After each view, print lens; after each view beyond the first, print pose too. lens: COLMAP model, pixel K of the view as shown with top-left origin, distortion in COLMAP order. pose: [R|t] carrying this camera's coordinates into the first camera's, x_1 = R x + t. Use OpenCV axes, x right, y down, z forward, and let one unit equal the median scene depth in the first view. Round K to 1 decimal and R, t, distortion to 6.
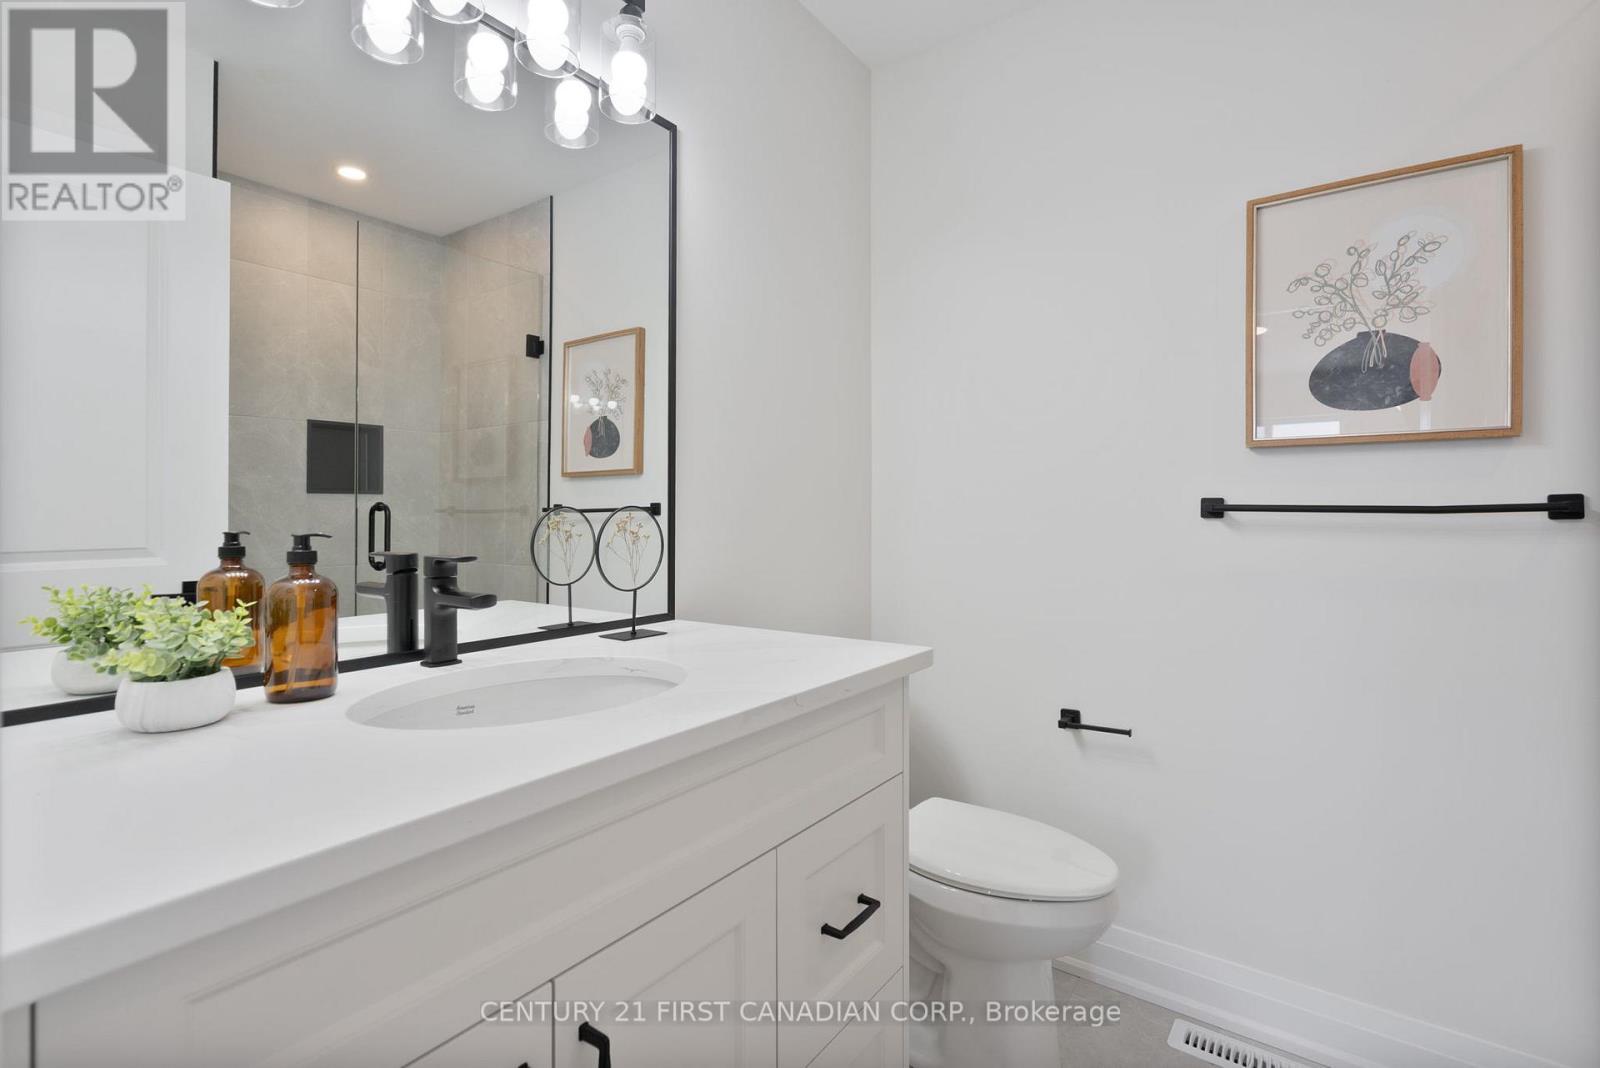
lens RADIAL K [[749.9, 0, 770.4], [0, 749.9, 514.1], [0, 0, 1]] dist [0.000404, -0.000041]
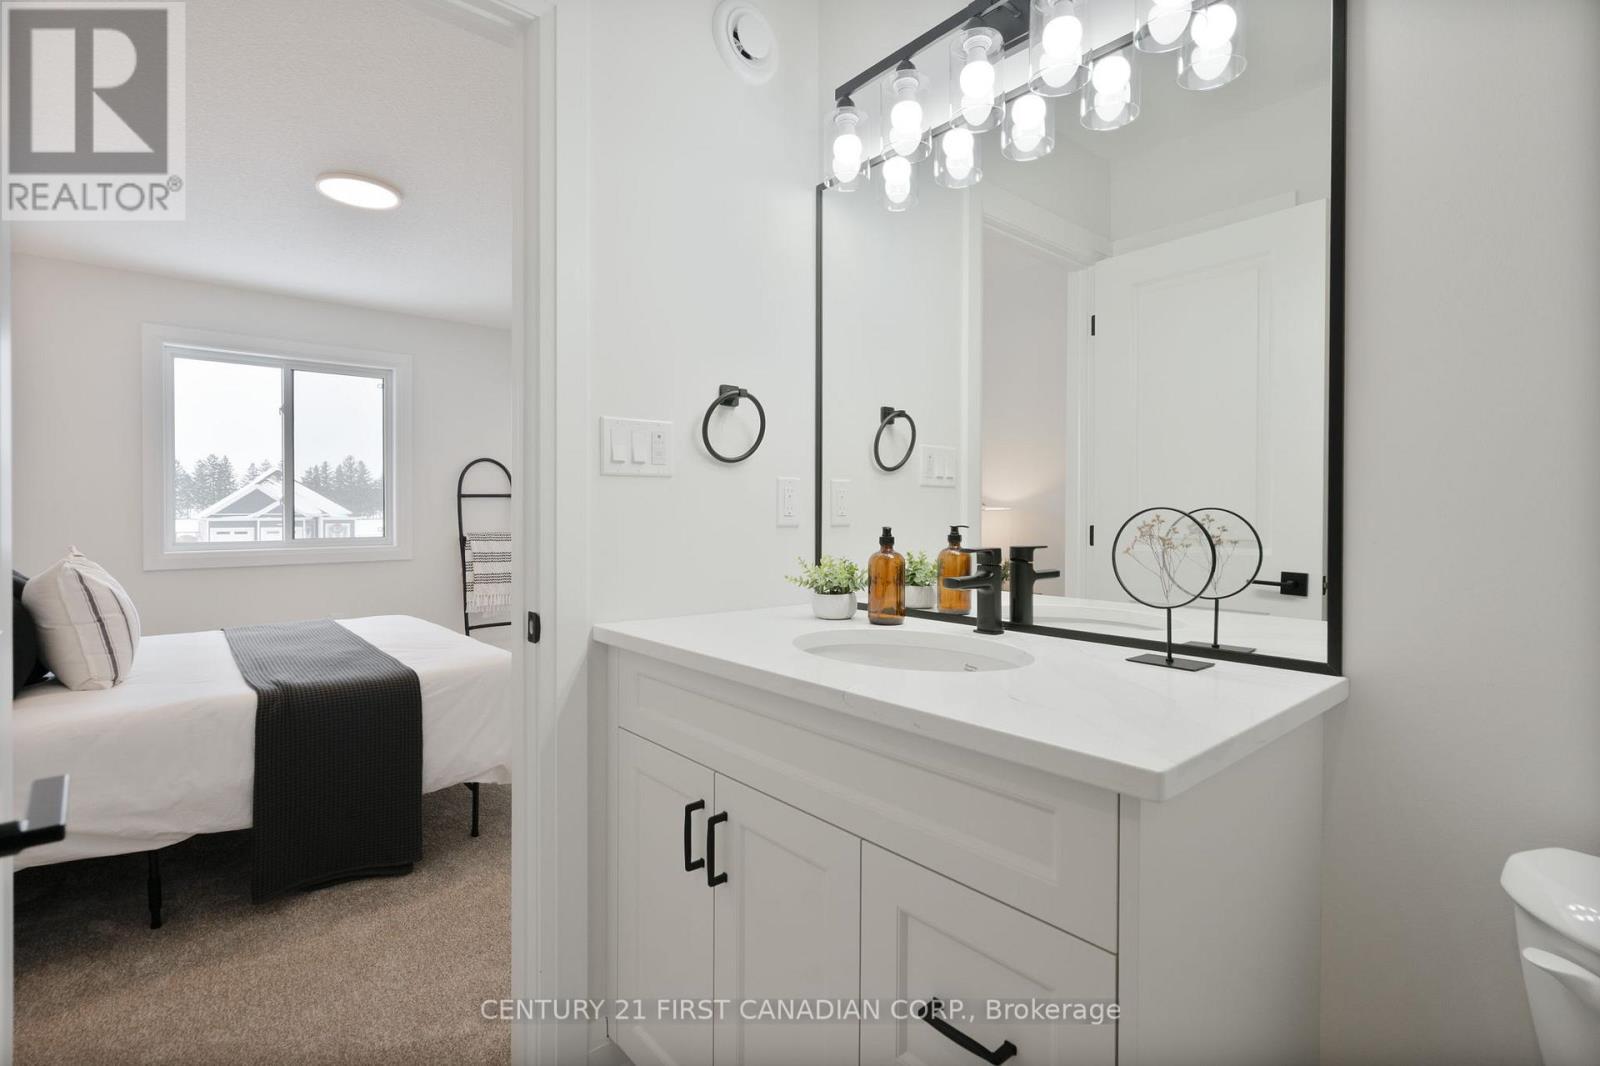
lens RADIAL K [[749.9, 0, 808.1], [0, 749.9, 507.7], [0, 0, 1]] dist [0.000404, -0.000041]
pose [[-0.240869, -0.007912, -0.970525, 0.920947], [-0.001152, 0.999968, -0.007867, -0.003330], [0.970557, -0.000777, -0.240871, 1.048637]]
